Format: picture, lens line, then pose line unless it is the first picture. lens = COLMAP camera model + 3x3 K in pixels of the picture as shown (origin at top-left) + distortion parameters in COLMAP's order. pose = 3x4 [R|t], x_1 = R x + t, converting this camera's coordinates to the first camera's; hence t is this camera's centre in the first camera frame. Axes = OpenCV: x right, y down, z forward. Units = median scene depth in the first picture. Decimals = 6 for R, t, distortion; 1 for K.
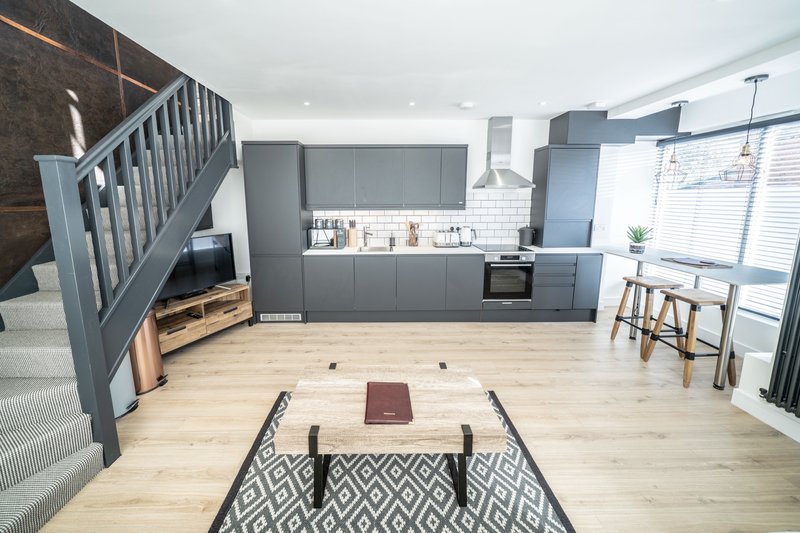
lens RADIAL K [[284.2, 0, 394.5], [0, 284.2, 242.6], [0, 0, 1]] dist [-0.004329, 0.000224]
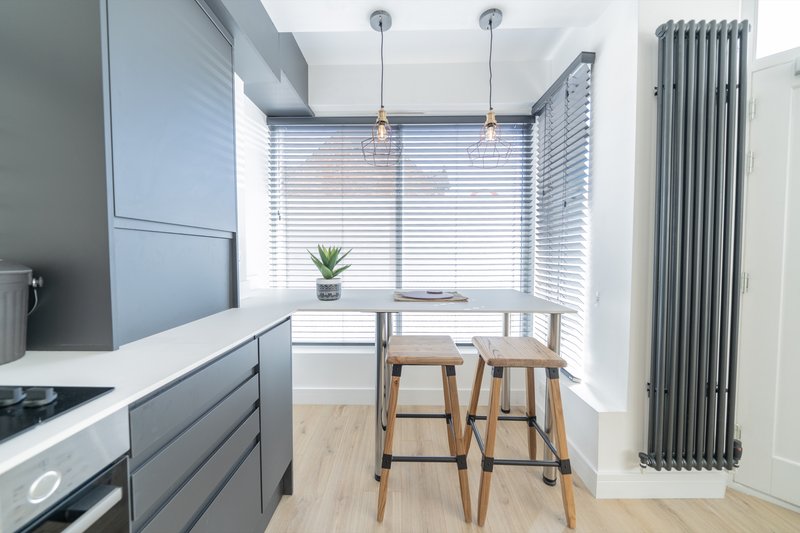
lens RADIAL K [[284.2, 0, 399.2], [0, 284.2, 263.8], [0, 0, 1]] dist [-0.004329, 0.000224]
pose [[0.027002, -0.024631, 0.999332, 0.357374], [0.143513, 0.989436, 0.020510, -0.018127], [-0.989280, 0.142863, 0.030251, 0.861610]]
